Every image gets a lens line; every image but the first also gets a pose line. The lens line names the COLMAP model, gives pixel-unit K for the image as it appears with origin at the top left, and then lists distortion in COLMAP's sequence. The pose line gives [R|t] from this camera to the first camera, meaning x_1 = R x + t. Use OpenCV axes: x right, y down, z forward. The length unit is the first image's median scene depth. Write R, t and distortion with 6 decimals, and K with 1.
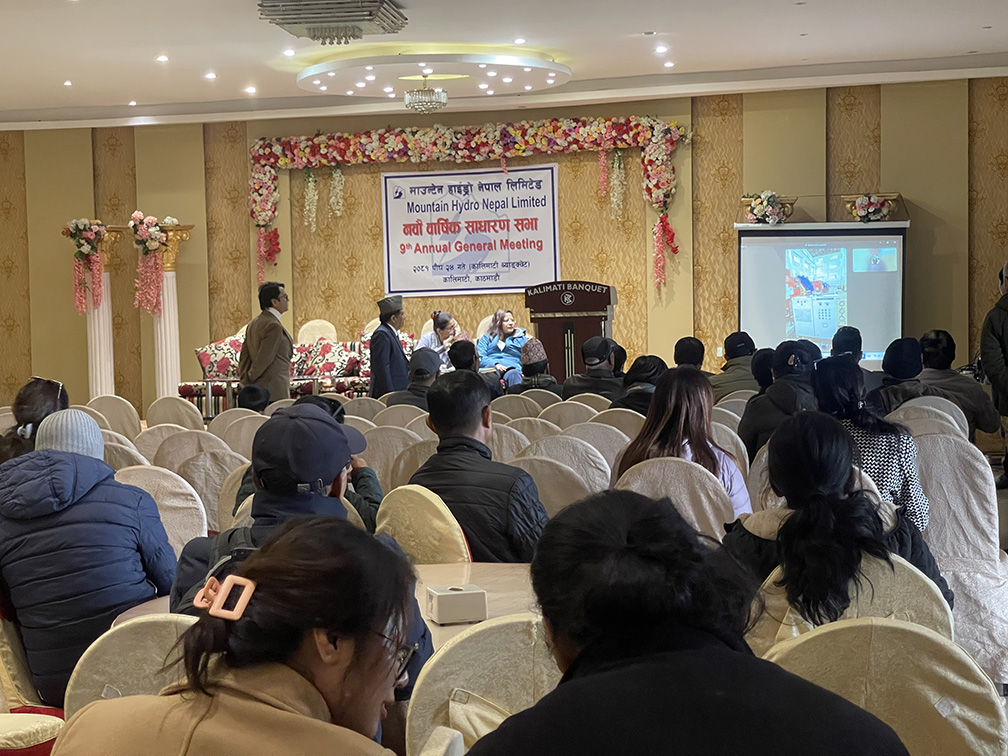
lens RADIAL K [[1857.8, 0, 488.7], [0, 1857.8, 355.4], [0, 0, 1]] dist [0.188773, 0.000000]
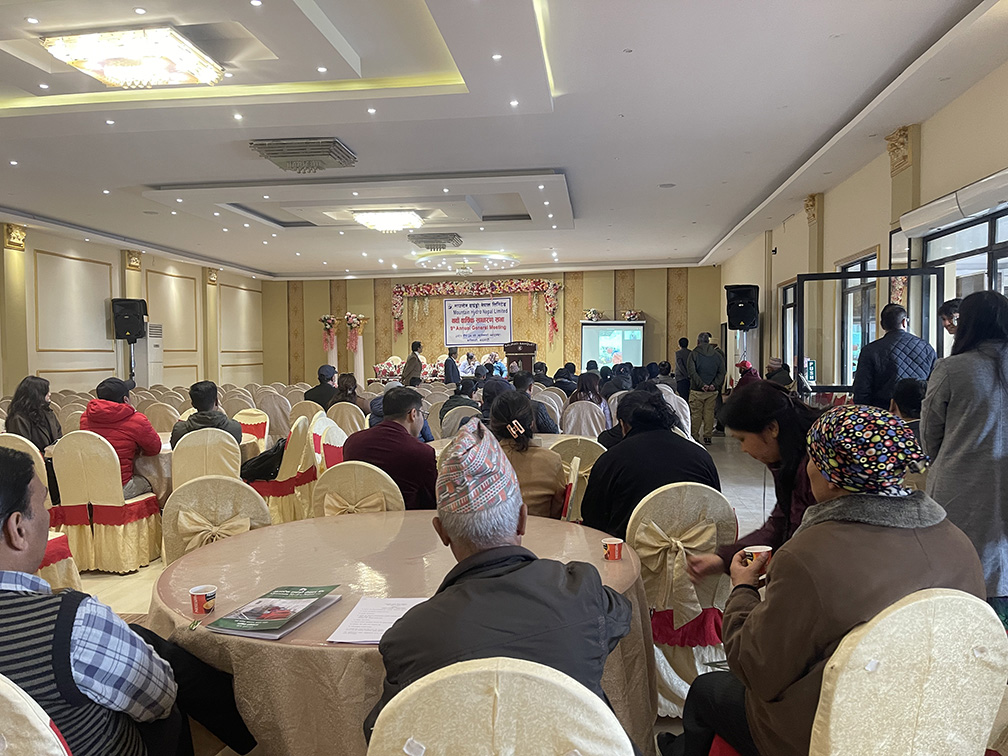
lens RADIAL K [[761.8, 0, 503.1], [0, 761.8, 371.8], [0, 0, 1]] dist [0.066105, -0.082855]
pose [[0.998584, 0.011114, 0.052025, -0.029754], [-0.011068, 0.999938, -0.001166, 0.003628], [-0.052035, 0.000589, 0.998645, -0.062159]]
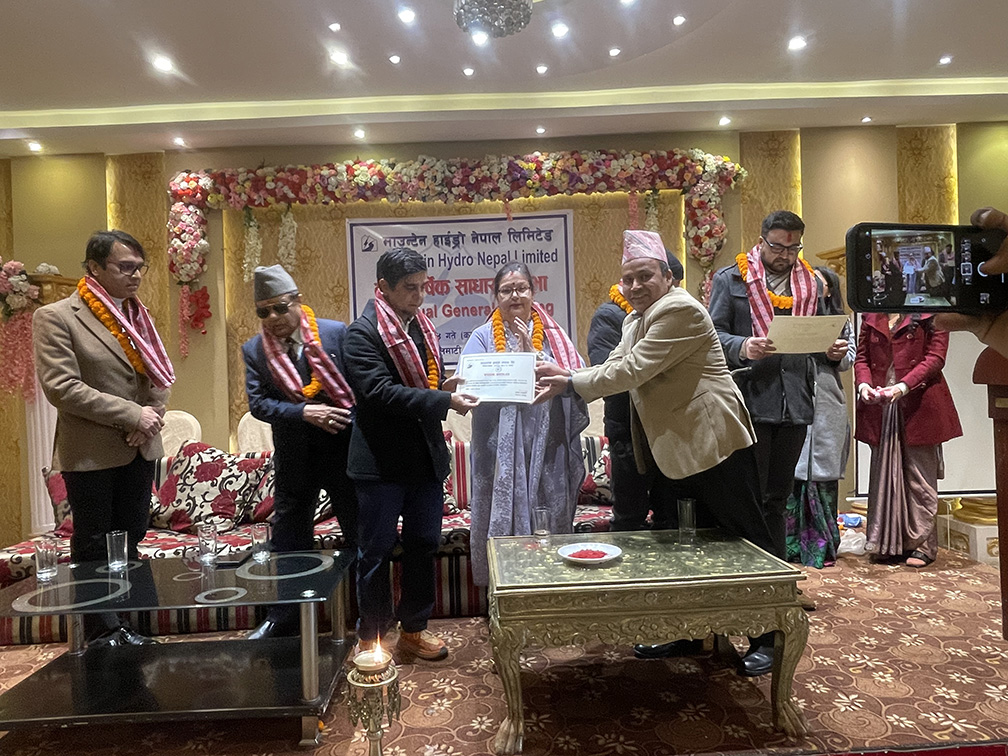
lens RADIAL K [[686.1, 0, 501.6], [0, 686.1, 386.4], [0, 0, 1]] dist [0.020147, -0.035035]
pose [[0.961424, -0.009359, 0.274910, -0.077344], [0.014997, 0.999718, -0.018415, -0.019958], [-0.274660, 0.021827, 0.961294, 0.718155]]
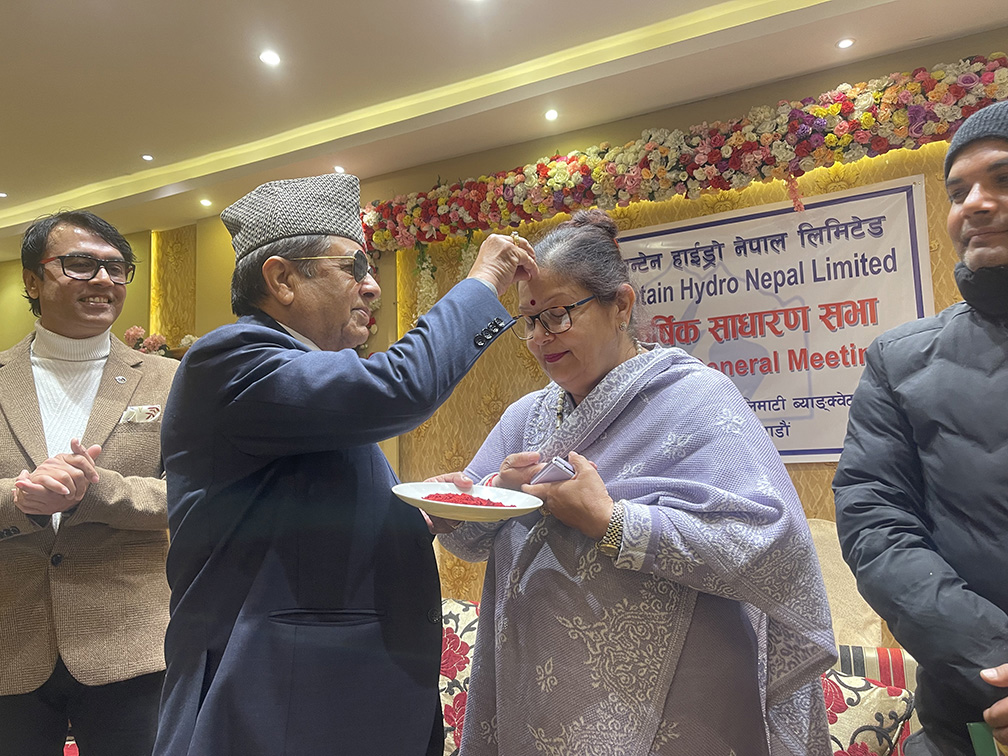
lens RADIAL K [[761.8, 0, 512.3], [0, 761.8, 383.2], [0, 0, 1]] dist [0.066105, -0.082855]
pose [[0.983234, -0.023486, -0.180828, -0.028197], [0.000980, 0.992337, -0.123558, -0.030046], [0.182344, 0.121309, 0.975723, 0.805053]]
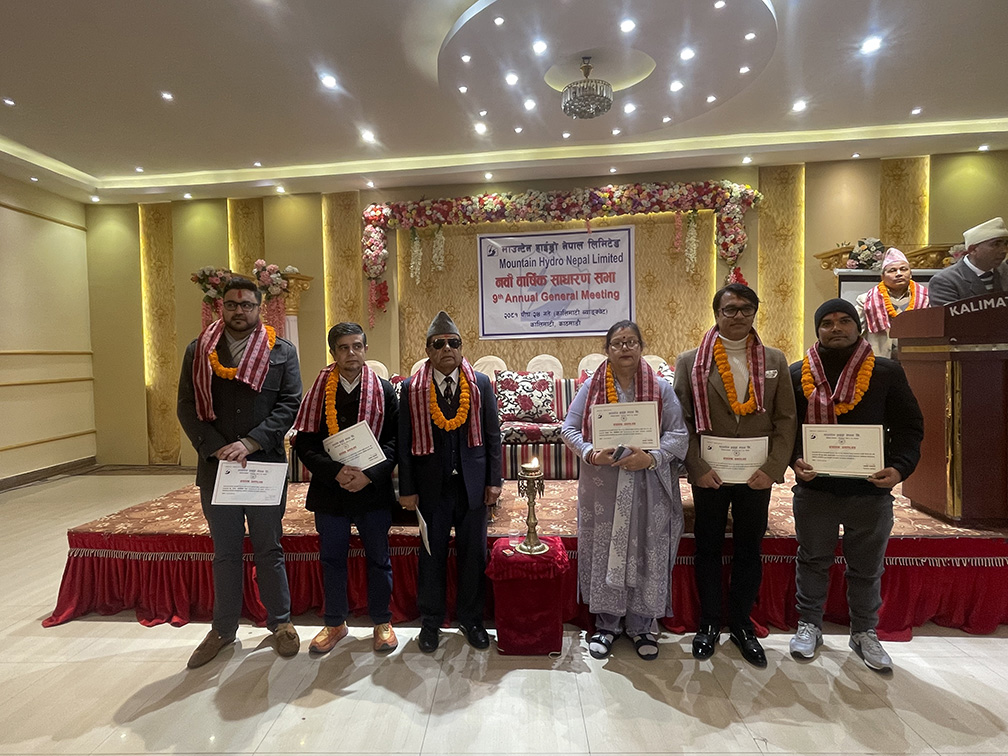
lens RADIAL K [[543.5, 0, 502.8], [0, 543.5, 382.5], [0, 0, 1]] dist [0.001034, -0.004934]
pose [[0.988064, -0.002074, 0.154027, -0.097513], [-0.001083, 0.999791, 0.020409, -0.011100], [-0.154037, -0.020333, 0.987856, 0.672998]]
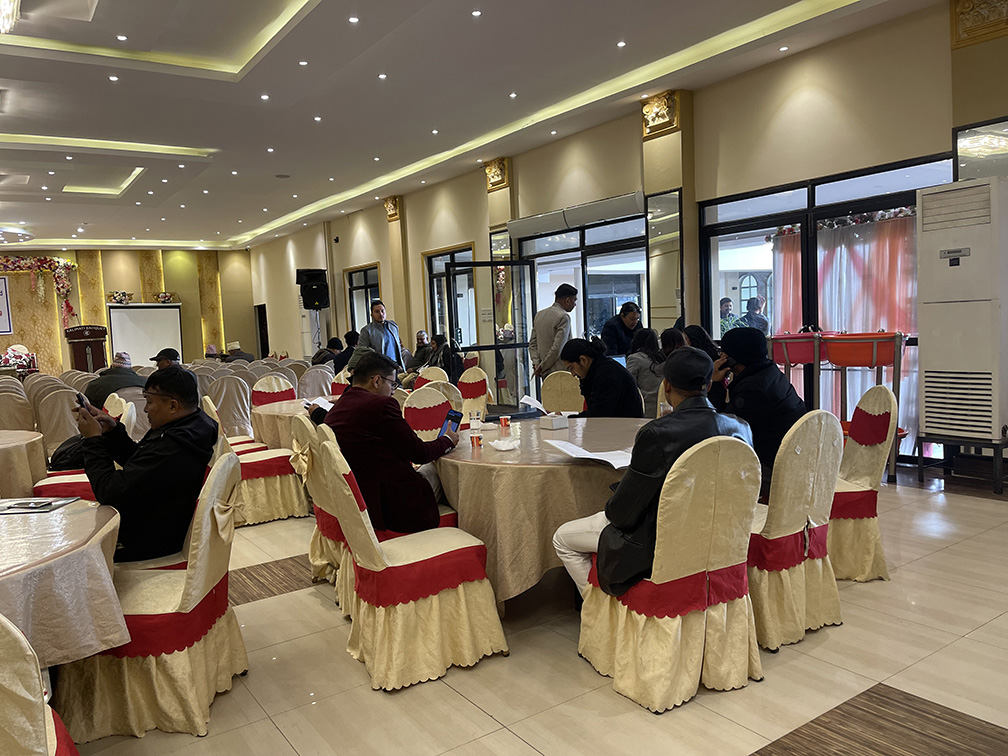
lens RADIAL K [[767.0, 0, 502.2], [0, 767.0, 382.2], [0, 0, 1]] dist [0.037828, -0.027395]
pose [[0.712261, -0.067389, 0.698672, -0.196146], [0.049746, 0.997724, 0.045520, 0.010268], [-0.700149, 0.002334, 0.713993, -0.069529]]
